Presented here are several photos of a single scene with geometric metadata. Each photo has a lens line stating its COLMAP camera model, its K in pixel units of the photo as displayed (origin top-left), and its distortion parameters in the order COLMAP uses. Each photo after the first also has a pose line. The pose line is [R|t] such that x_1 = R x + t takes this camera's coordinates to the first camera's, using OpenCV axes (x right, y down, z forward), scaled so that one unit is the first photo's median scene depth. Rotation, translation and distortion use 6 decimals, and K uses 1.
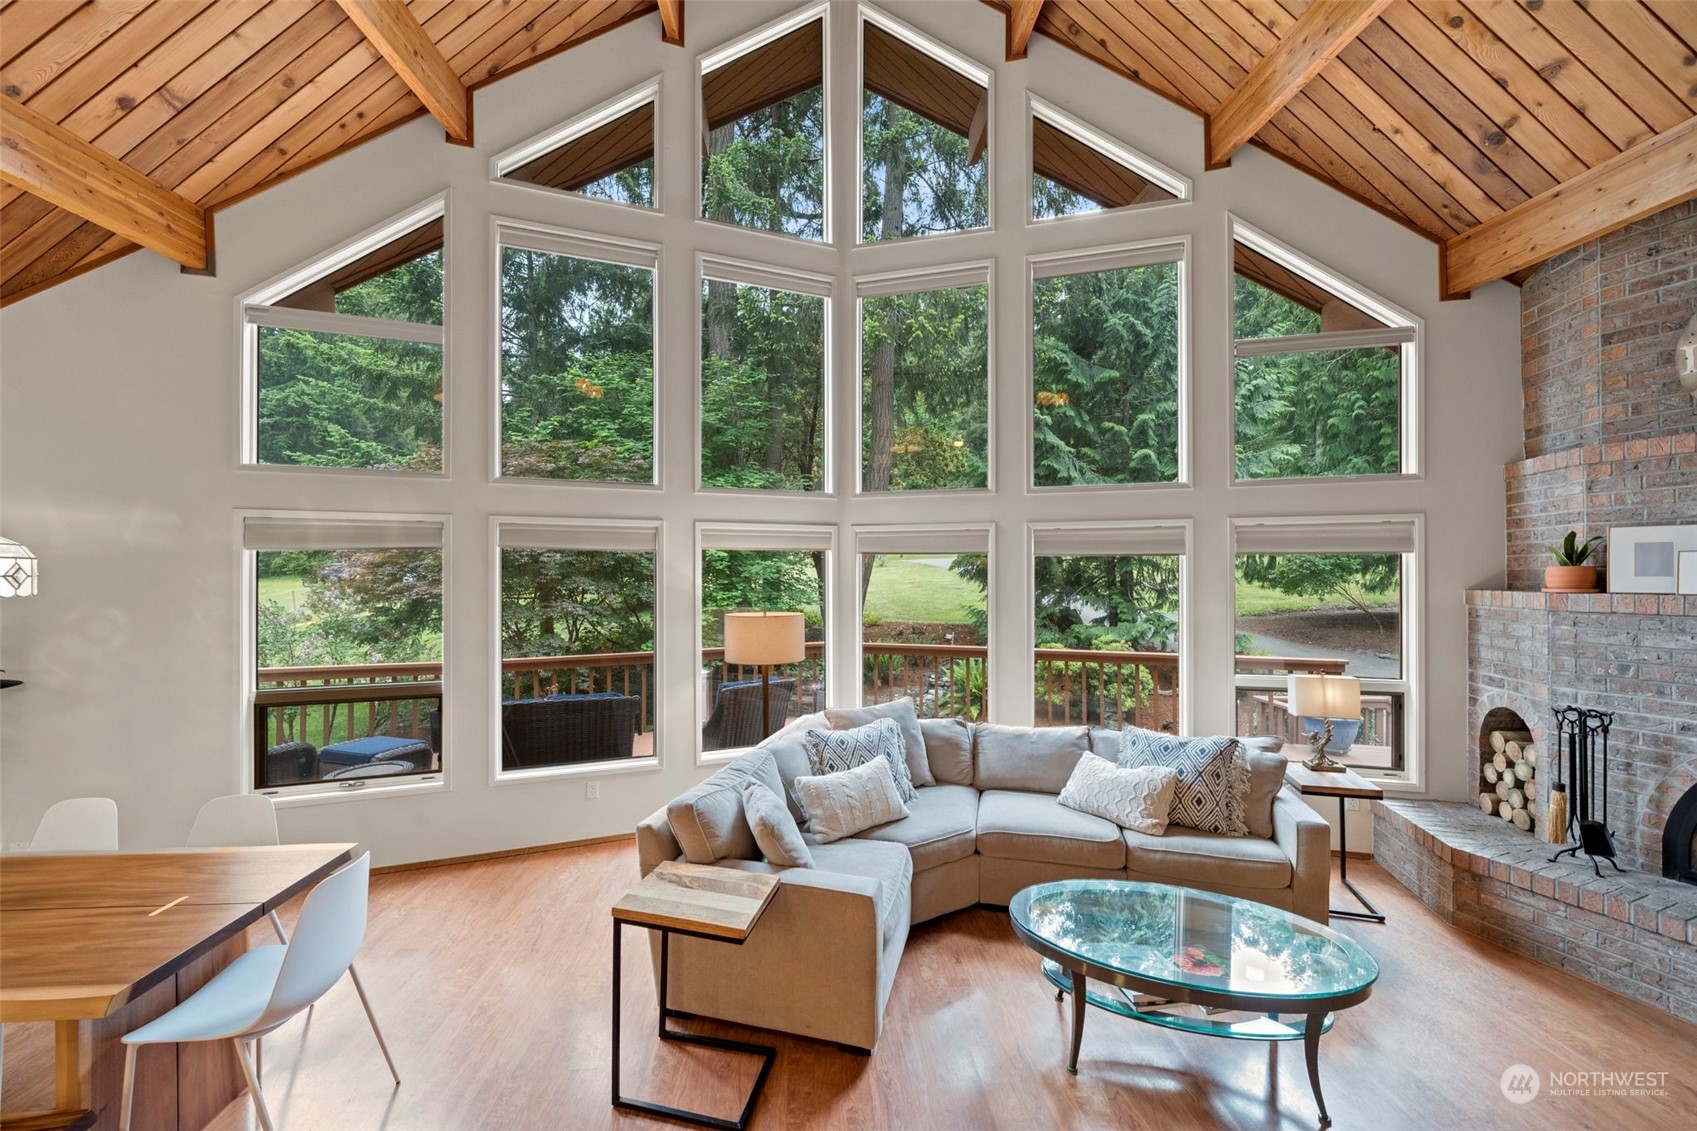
lens RADIAL K [[645.6, 0, 847.3], [0, 645.6, 572.4], [0, 0, 1]] dist [-0.000651, -0.000127]
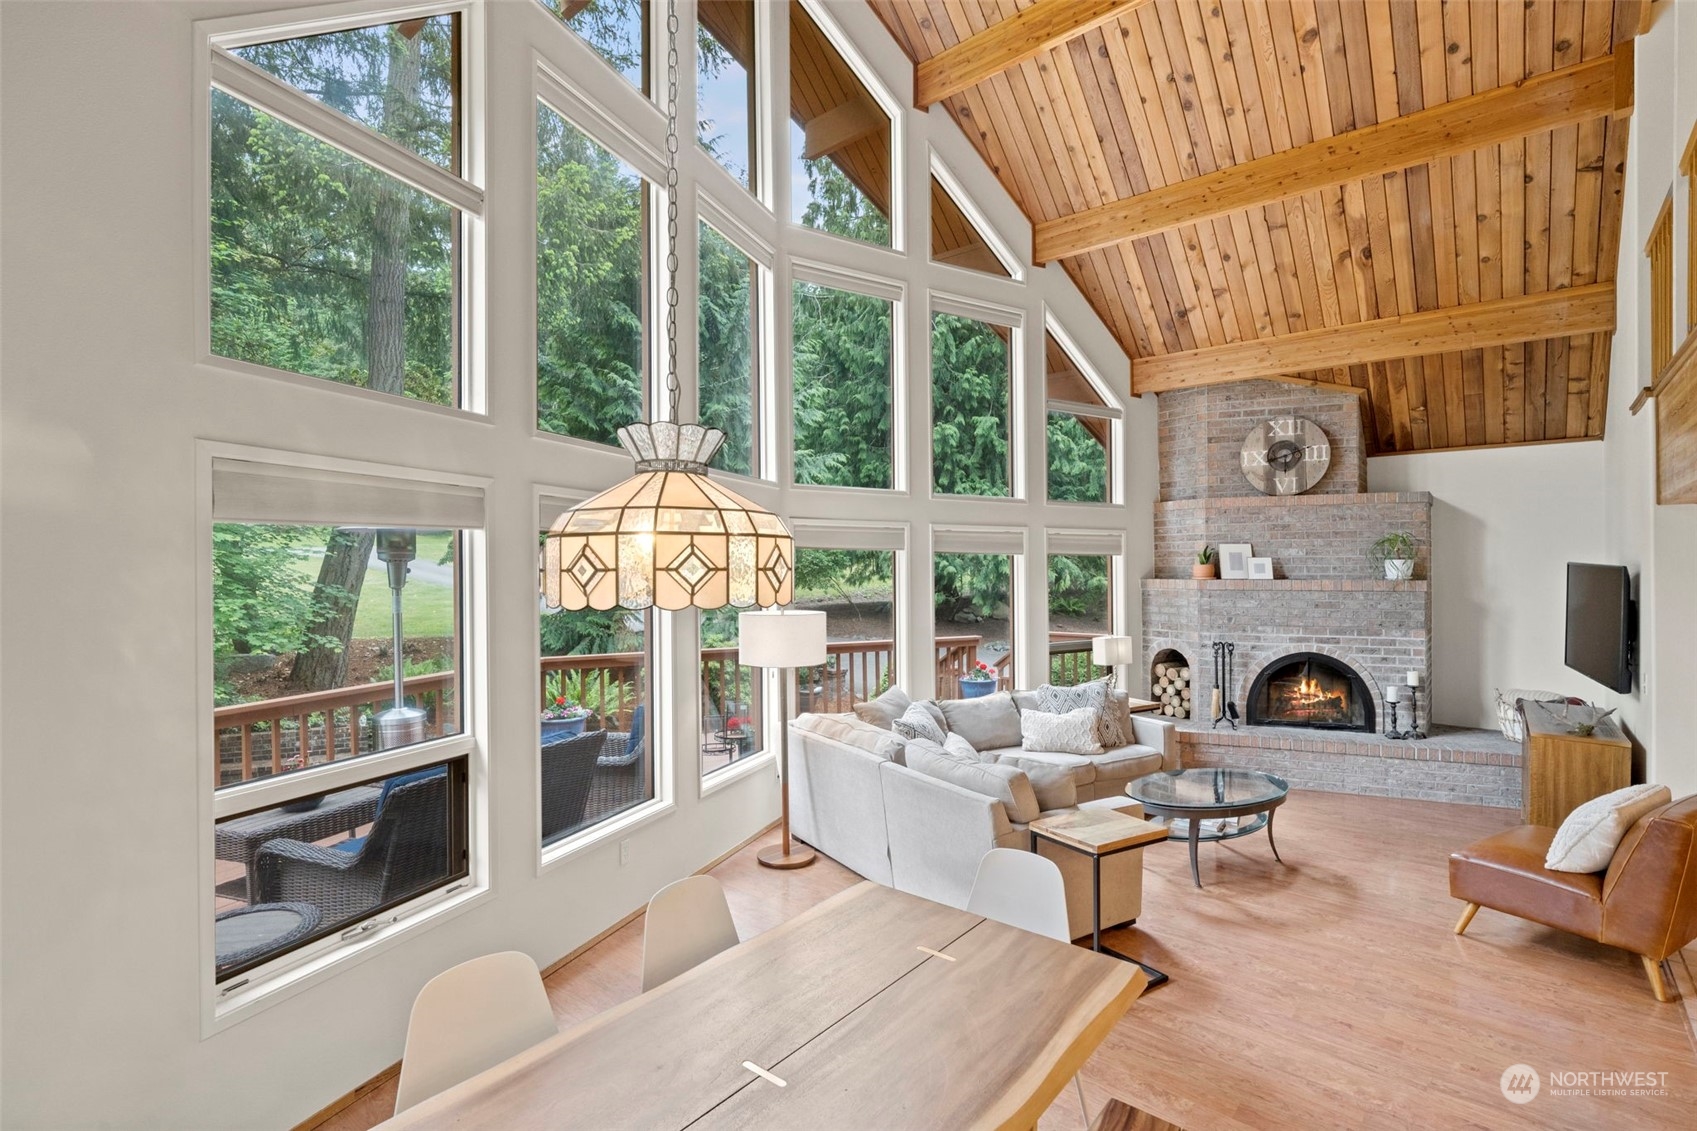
lens RADIAL K [[789.2, 0, 848.5], [0, 789.2, 565.5], [0, 0, 1]] dist [0.002041, 0.000064]
pose [[0.687501, 0.002851, 0.726178, -1.032527], [-0.000124, 0.999993, -0.003809, 0.001009], [-0.726183, 0.002529, 0.687496, 0.188891]]
